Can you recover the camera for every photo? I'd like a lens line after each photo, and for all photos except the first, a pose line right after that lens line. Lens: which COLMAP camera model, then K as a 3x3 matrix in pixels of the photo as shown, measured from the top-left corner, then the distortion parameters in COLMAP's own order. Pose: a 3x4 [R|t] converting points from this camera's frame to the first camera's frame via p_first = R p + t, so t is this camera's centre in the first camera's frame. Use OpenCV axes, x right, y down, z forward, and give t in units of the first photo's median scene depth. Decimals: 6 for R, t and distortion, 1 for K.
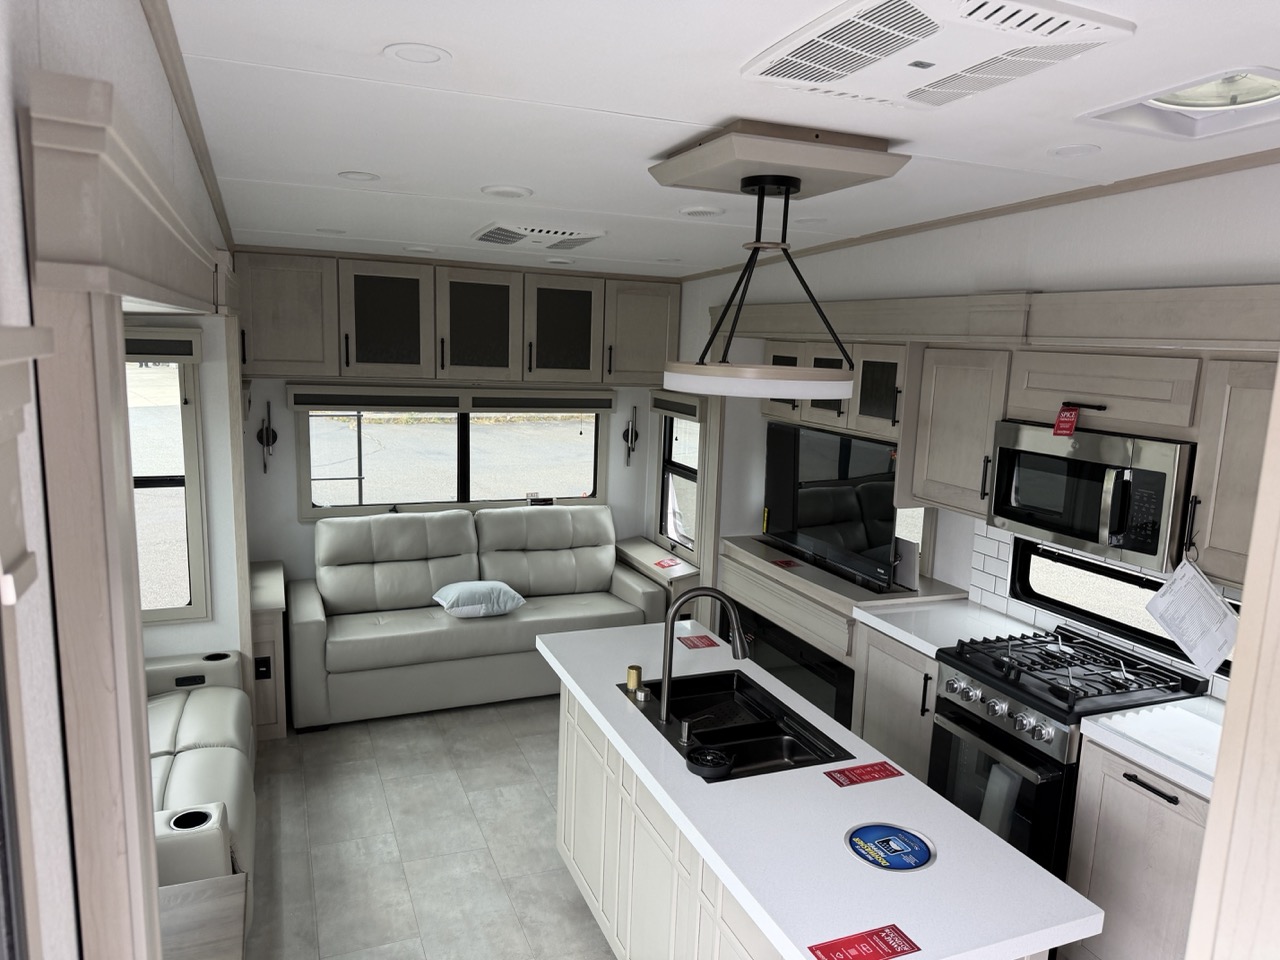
lens RADIAL K [[878.5, 0, 652.8], [0, 878.5, 489.2], [0, 0, 1]] dist [0.162469, -0.338720]
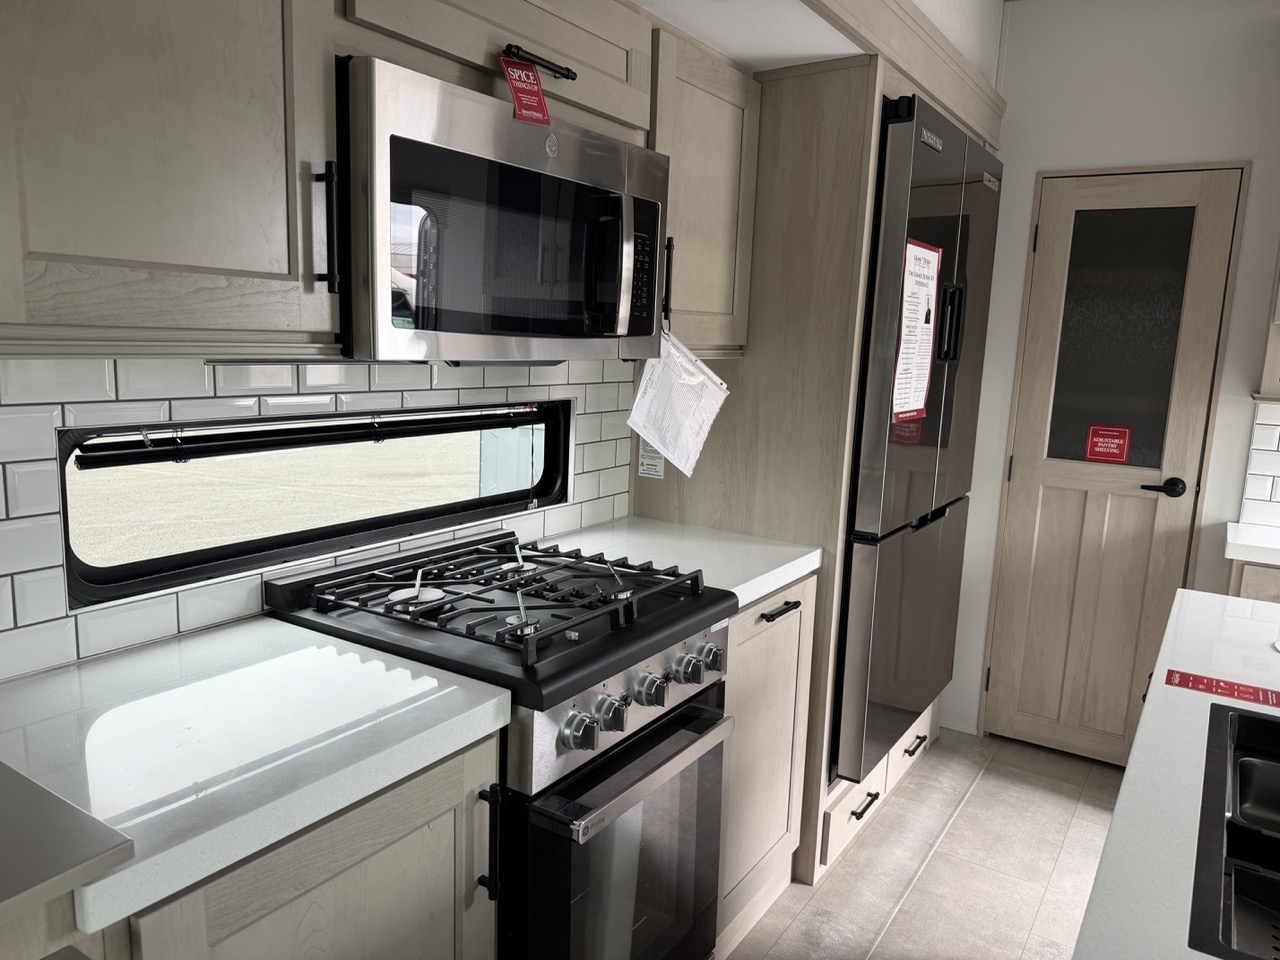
lens RADIAL K [[918.3, 0, 671.0], [0, 918.3, 485.8], [0, 0, 1]] dist [0.074735, -0.121771]
pose [[-0.577385, -0.194929, 0.792861, -0.006493], [0.073828, 0.954639, 0.288467, -0.008301], [-0.813127, 0.225092, -0.536804, 0.819243]]
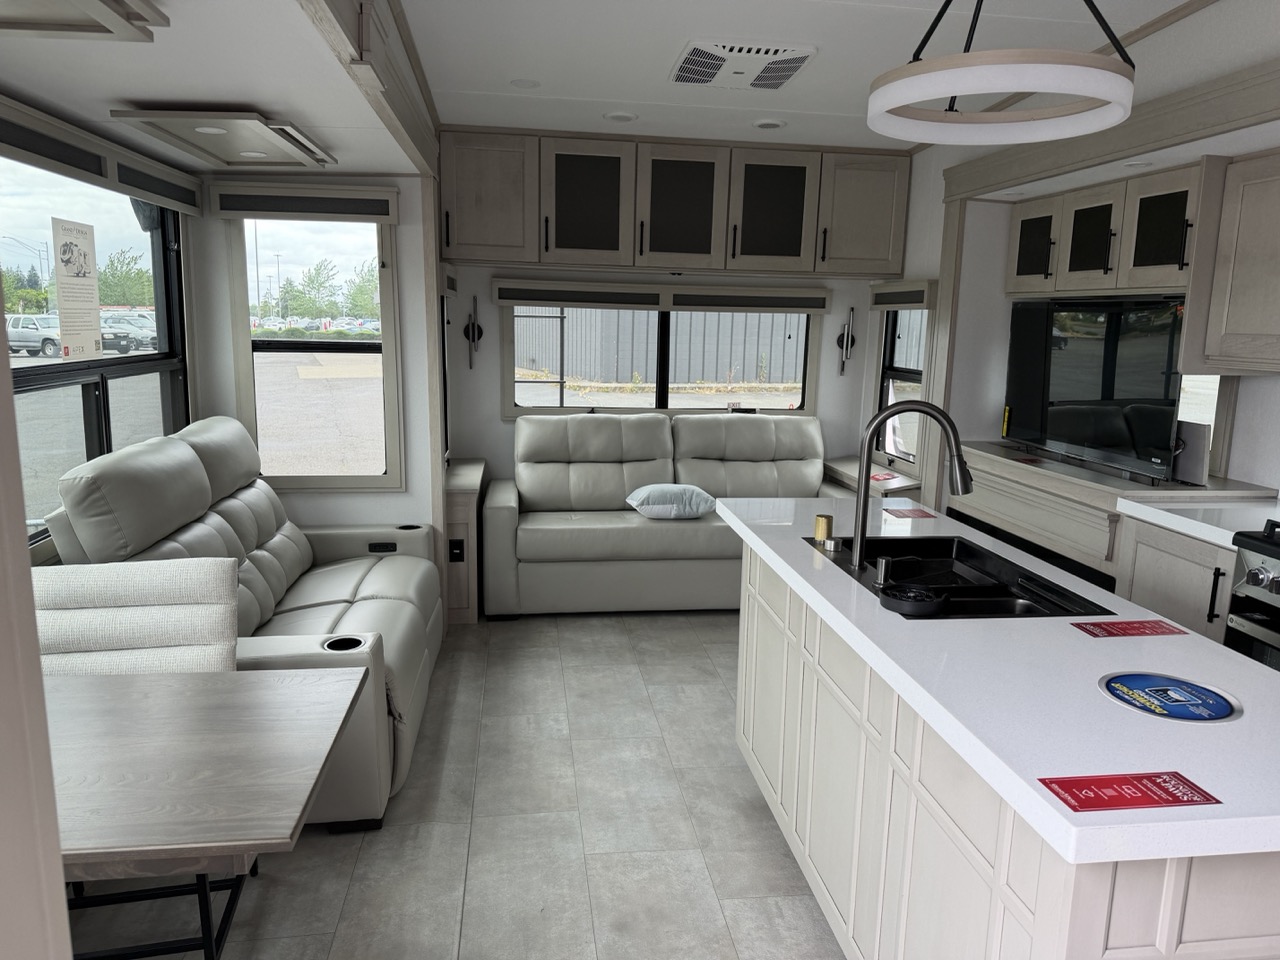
lens RADIAL K [[884.6, 0, 650.3], [0, 884.6, 481.6], [0, 0, 1]] dist [0.107009, -0.162047]
pose [[0.967347, 0.030328, -0.251636, 0.018468], [-0.029432, 0.999540, 0.007326, 0.102729], [0.251742, 0.000319, 0.967794, 0.090740]]
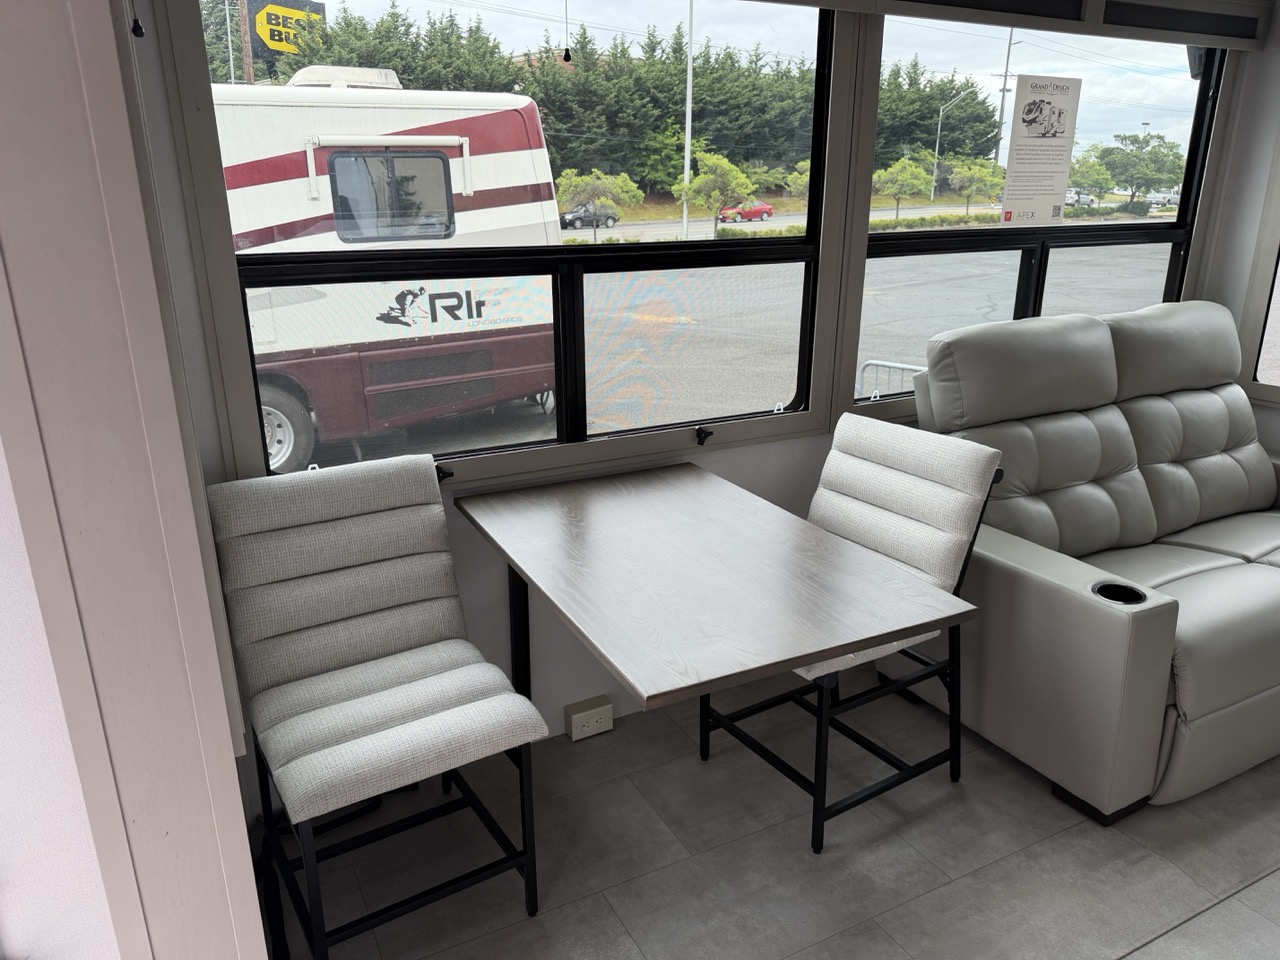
lens RADIAL K [[899.7, 0, 633.8], [0, 899.7, 474.6], [0, 0, 1]] dist [0.070894, -0.104388]
pose [[0.073068, 0.262869, -0.962061, 0.094709], [-0.156998, 0.955644, 0.249192, 0.083819], [0.984892, 0.132834, 0.111097, 0.283264]]
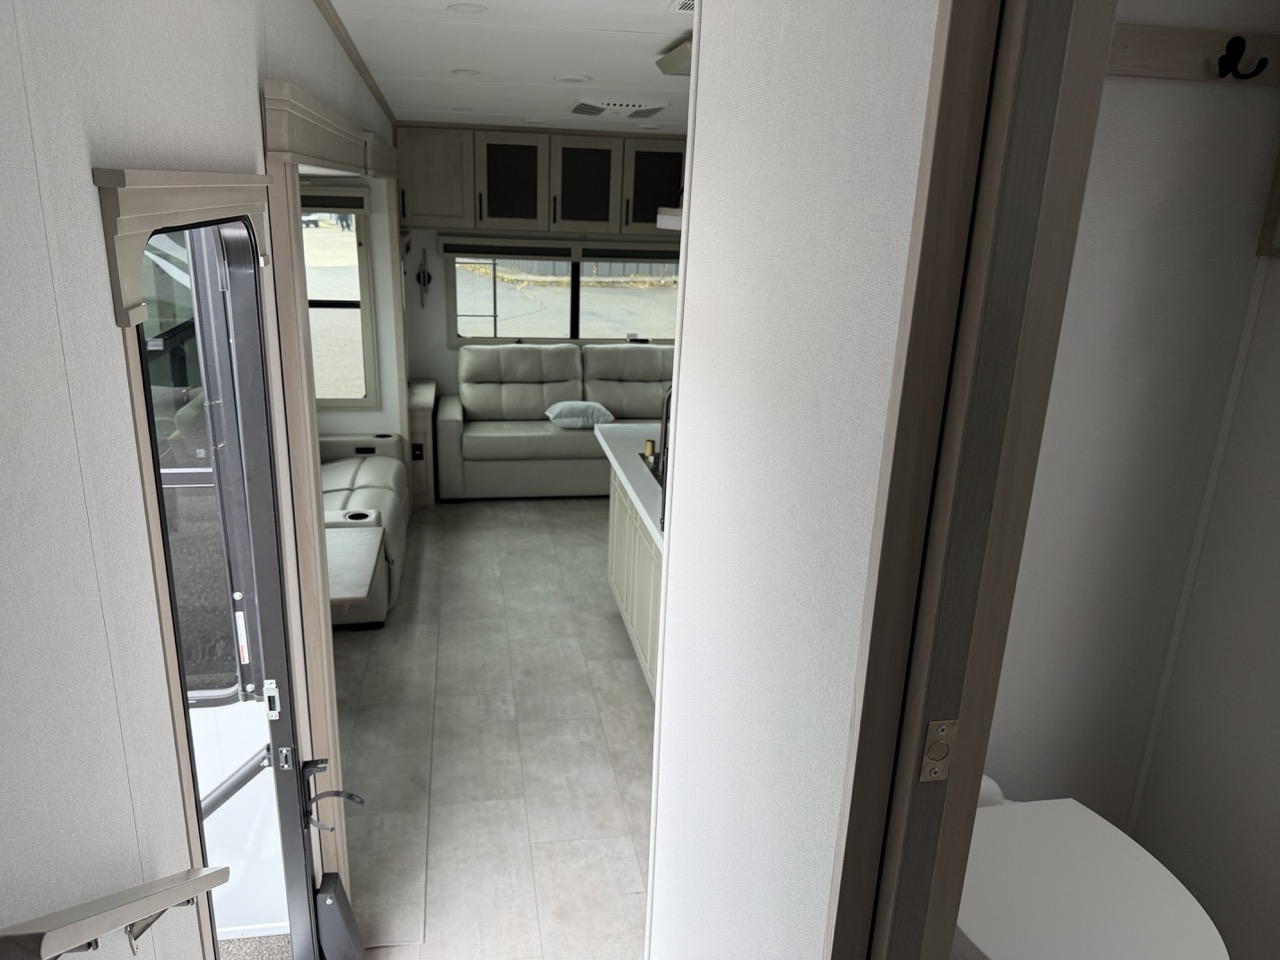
lens RADIAL K [[890.3, 0, 617.8], [0, 890.3, 475.8], [0, 0, 1]] dist [0.160125, -0.271935]
pose [[0.973581, 0.062811, -0.219532, 0.146689], [-0.034713, 0.990961, 0.129580, 0.047305], [0.225687, -0.118536, 0.966962, -0.226240]]
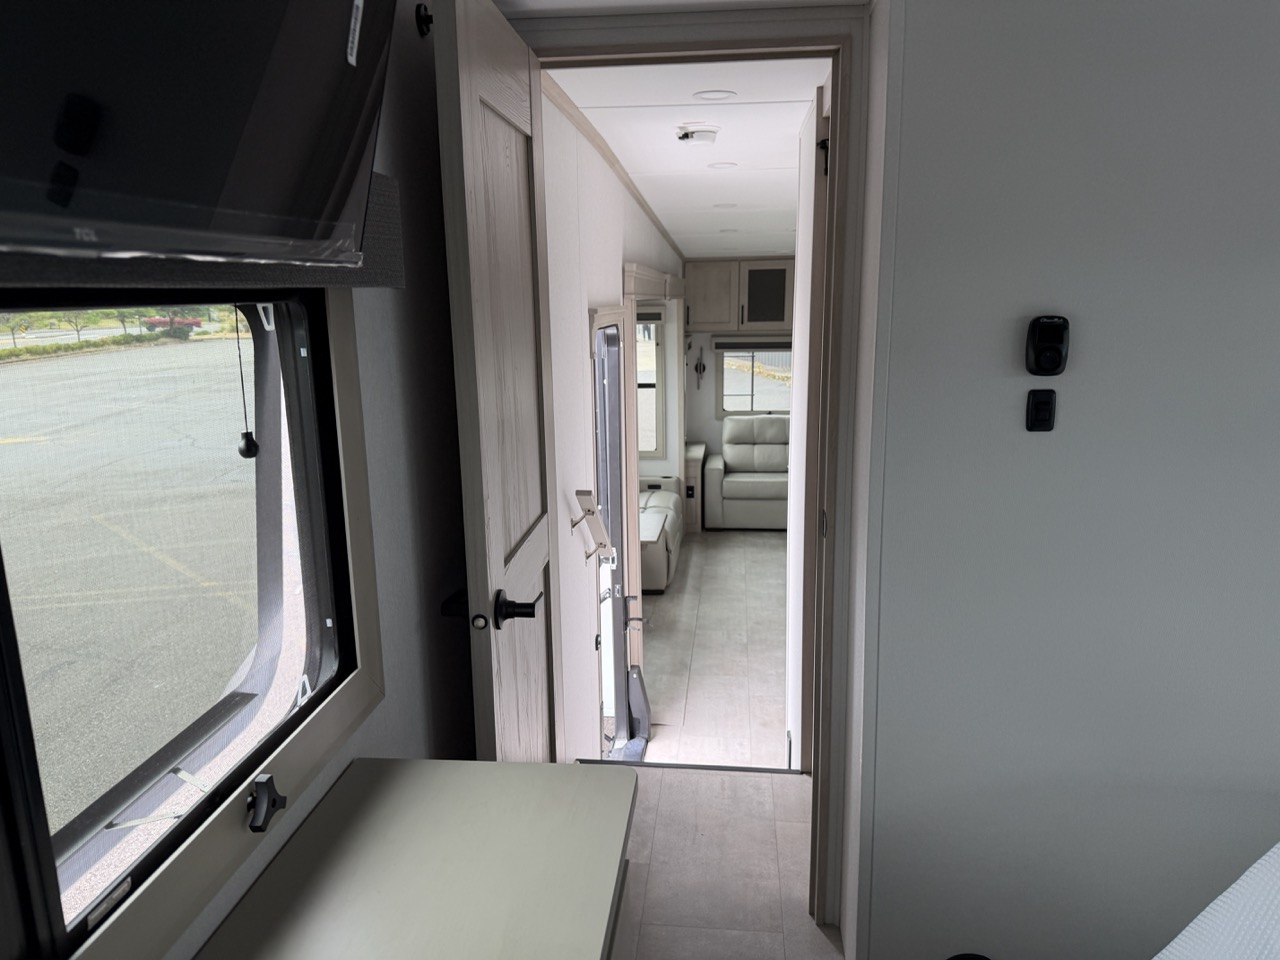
lens RADIAL K [[889.6, 0, 639.7], [0, 889.6, 486.0], [0, 0, 1]] dist [0.115973, -0.192416]
pose [[0.872048, 0.050837, -0.486774, 0.338683], [-0.036005, 0.998559, 0.039783, 0.111660], [0.488095, -0.017167, 0.872622, -0.601496]]
